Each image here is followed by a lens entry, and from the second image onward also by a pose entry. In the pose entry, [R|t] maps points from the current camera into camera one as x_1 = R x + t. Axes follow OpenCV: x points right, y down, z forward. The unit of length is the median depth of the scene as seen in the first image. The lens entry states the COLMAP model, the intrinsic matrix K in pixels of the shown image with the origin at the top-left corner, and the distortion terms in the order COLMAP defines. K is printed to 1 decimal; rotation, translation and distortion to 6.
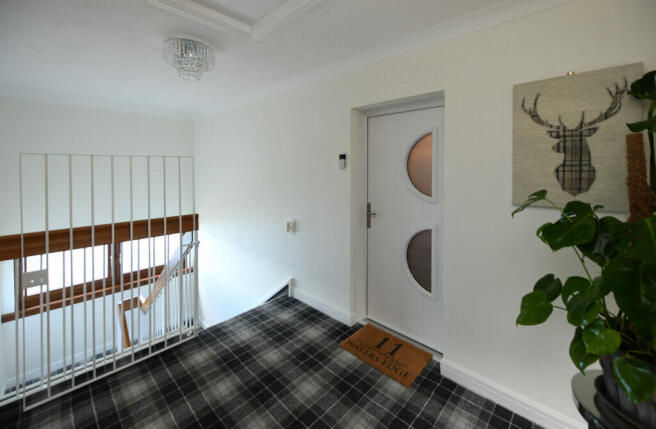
lens RADIAL K [[268.4, 0, 328.5], [0, 268.4, 172.3], [0, 0, 1]] dist [0.000905, -0.000042]
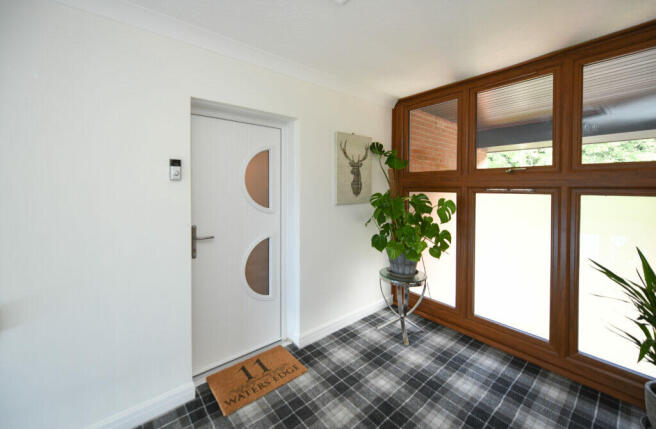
lens RADIAL K [[264.1, 0, 328.6], [0, 264.1, 190.5], [0, 0, 1]] dist [-0.001084, -0.000086]
pose [[0.102654, -0.022068, 0.994472, -0.724495], [0.005749, 0.999750, 0.021592, -0.001232], [-0.994701, 0.003501, 0.102755, 0.704868]]
